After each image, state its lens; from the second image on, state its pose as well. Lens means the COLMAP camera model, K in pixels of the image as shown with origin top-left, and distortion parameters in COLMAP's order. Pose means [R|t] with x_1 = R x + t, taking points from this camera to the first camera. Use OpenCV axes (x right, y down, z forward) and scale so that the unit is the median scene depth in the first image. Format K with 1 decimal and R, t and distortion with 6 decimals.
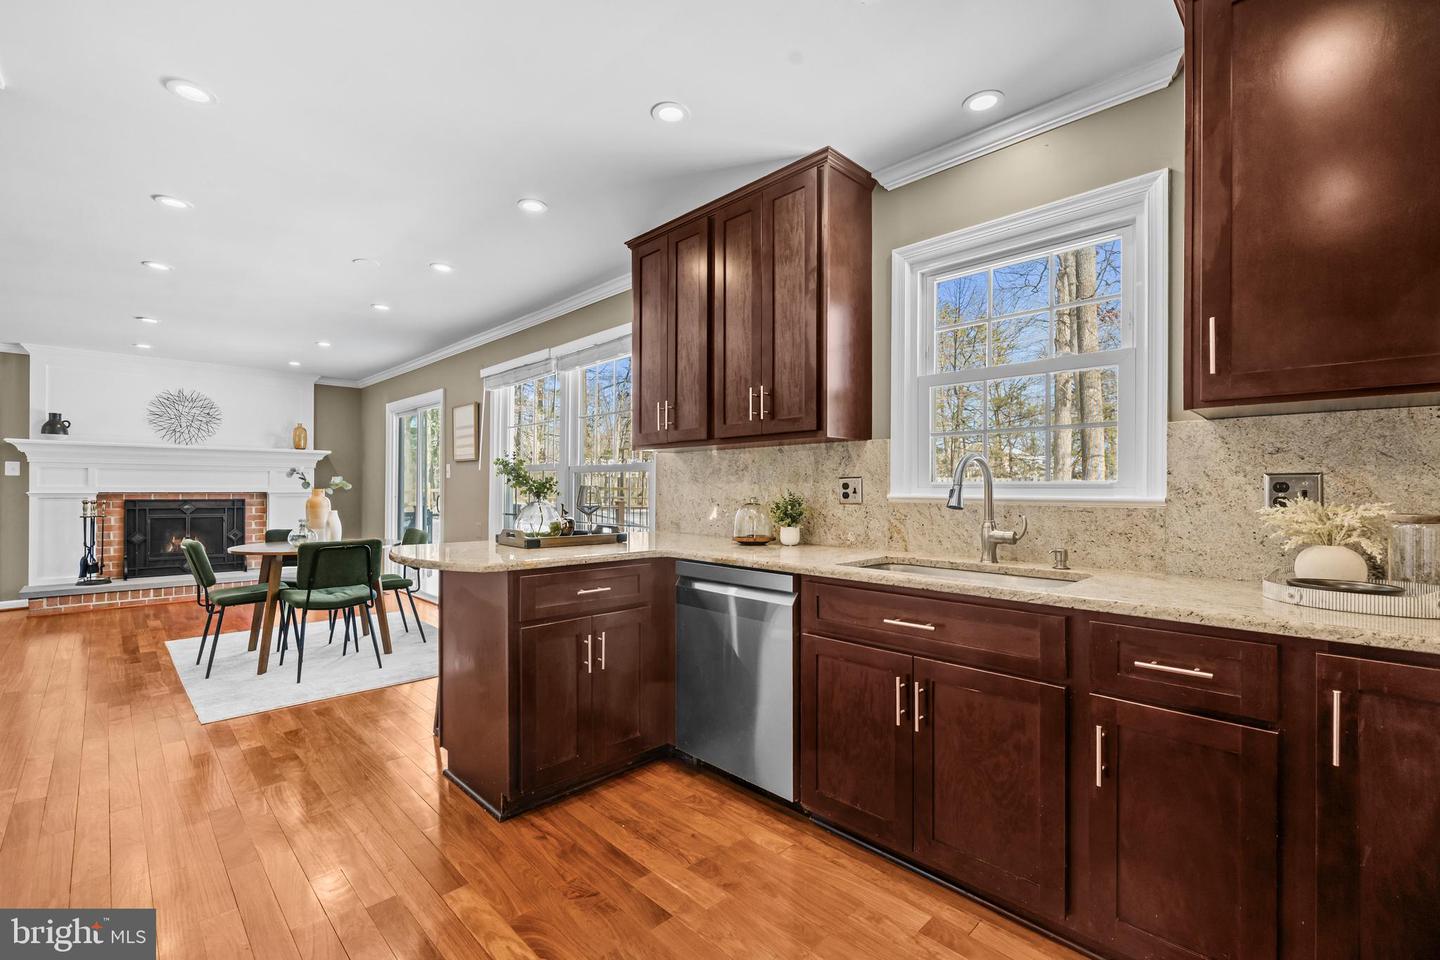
lens RADIAL K [[618.2, 0, 715.9], [0, 618.2, 488.6], [0, 0, 1]] dist [-0.005313, -0.000609]
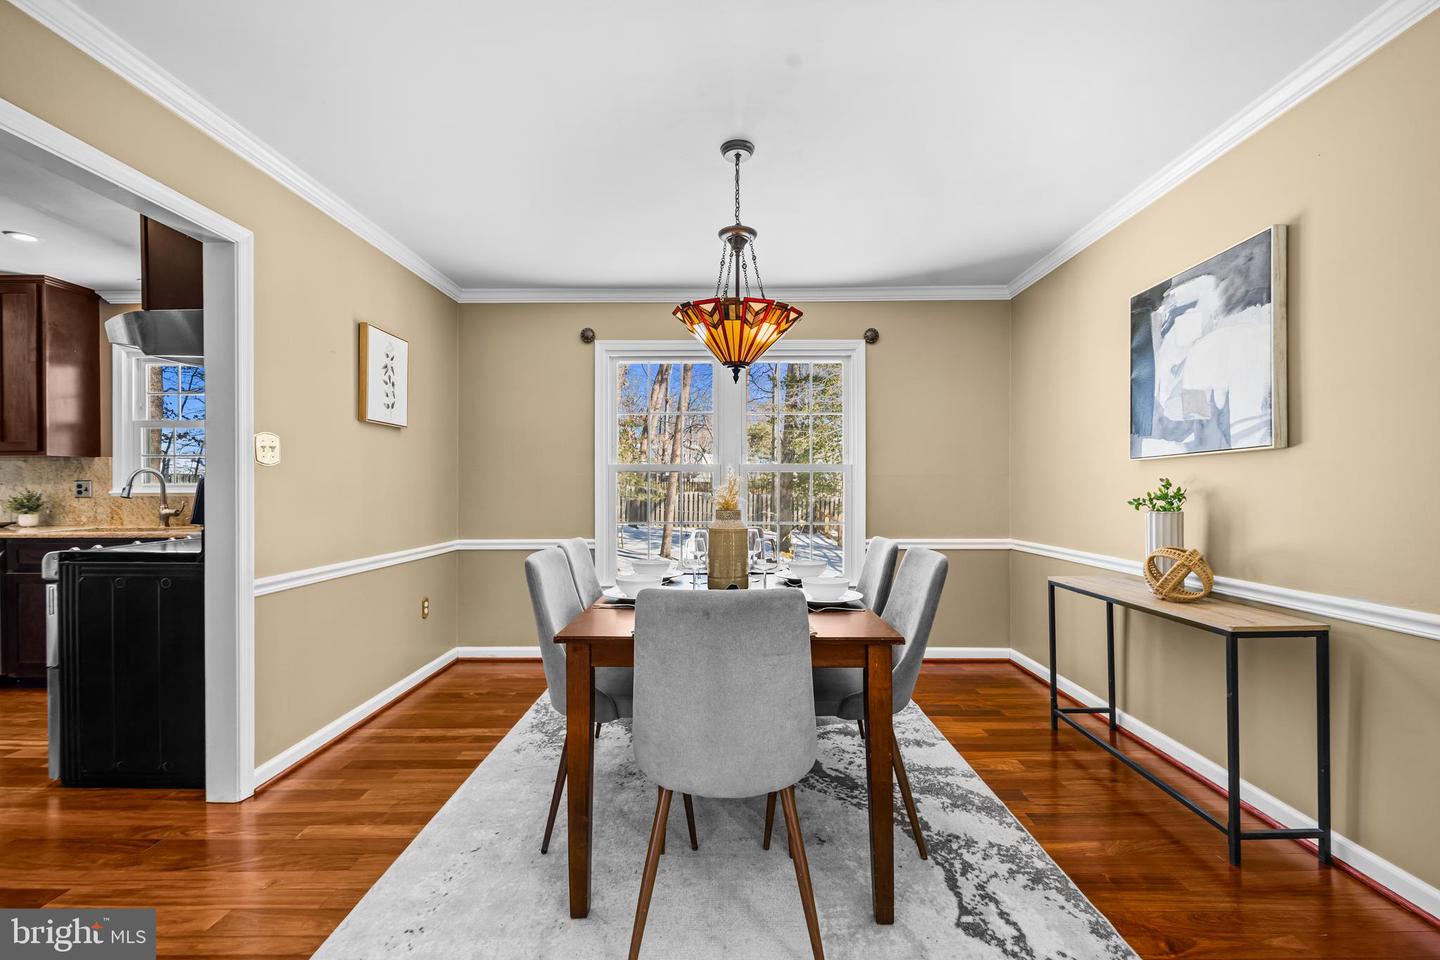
lens RADIAL K [[620.0, 0, 724.0], [0, 620.0, 491.5], [0, 0, 1]] dist [-0.002038, 0.001343]
pose [[0.708621, -0.008083, 0.705543, 0.249873], [0.004229, 0.999965, 0.007208, 0.004500], [-0.705576, -0.002124, 0.708631, -1.179850]]
